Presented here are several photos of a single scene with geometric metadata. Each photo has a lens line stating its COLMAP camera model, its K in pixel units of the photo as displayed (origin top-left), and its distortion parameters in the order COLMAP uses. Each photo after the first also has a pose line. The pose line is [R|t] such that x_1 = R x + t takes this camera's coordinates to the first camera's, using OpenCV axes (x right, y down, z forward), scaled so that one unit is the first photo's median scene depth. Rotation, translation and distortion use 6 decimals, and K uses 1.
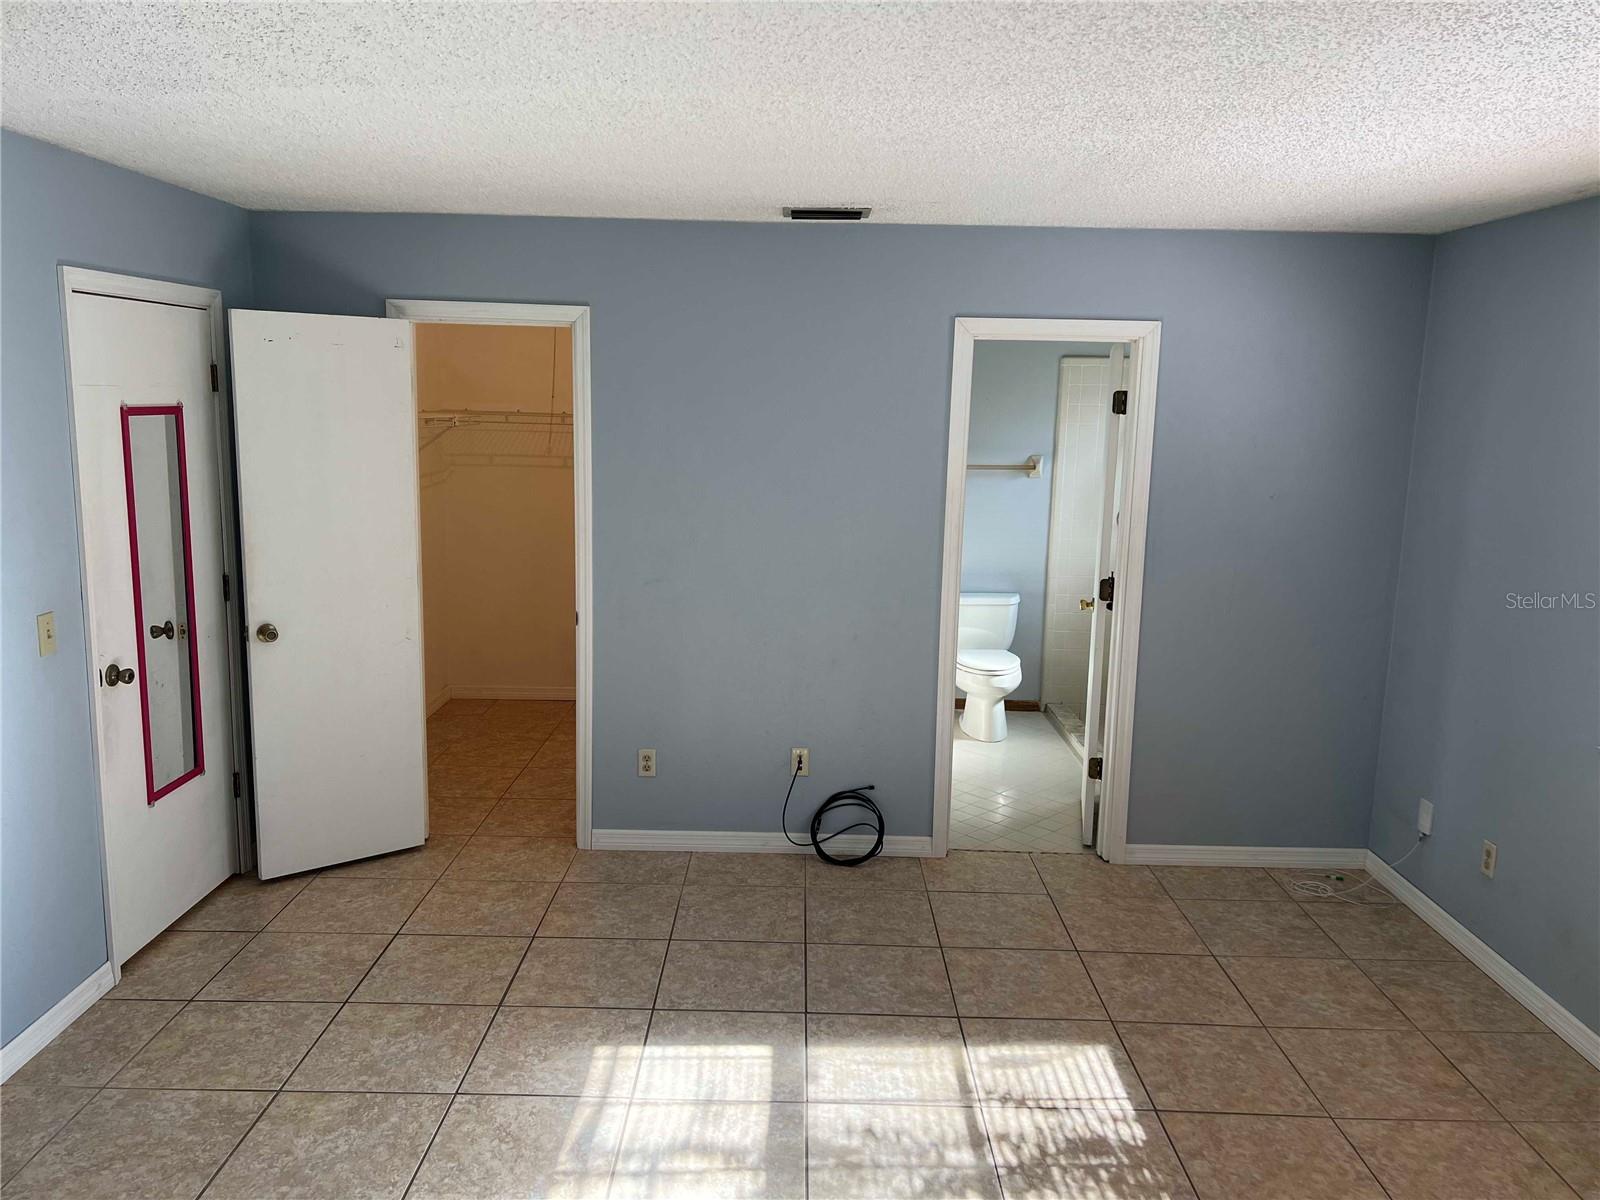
lens RADIAL K [[1183.1, 0, 800.0], [0, 1183.1, 600.0], [0, 0, 1]] dist [0.059061, -0.062597]
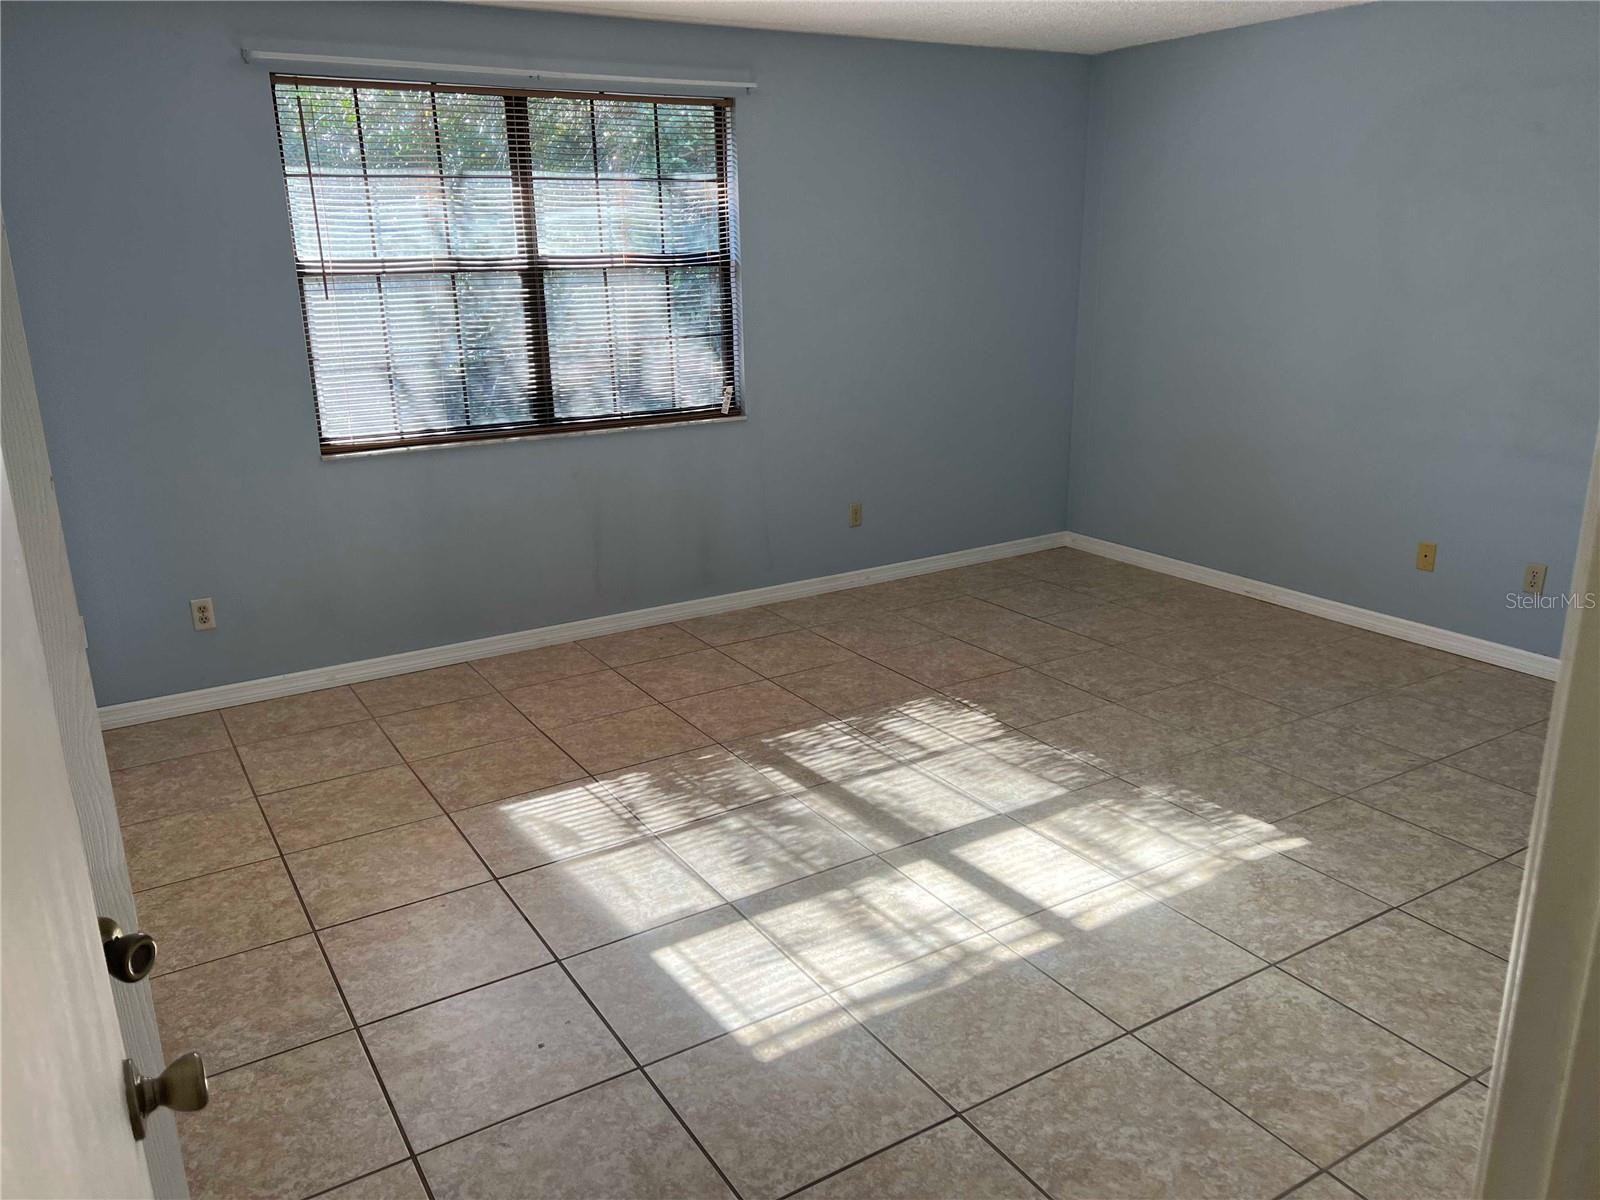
lens RADIAL K [[1207.2, 0, 800.0], [0, 1207.2, 600.0], [0, 0, 1]] dist [0.137584, -0.248549]
pose [[-0.529126, -0.249721, 0.810965, -0.737523], [0.152761, 0.912066, 0.380524, -0.163240], [-0.834679, 0.325229, -0.444450, 1.266551]]
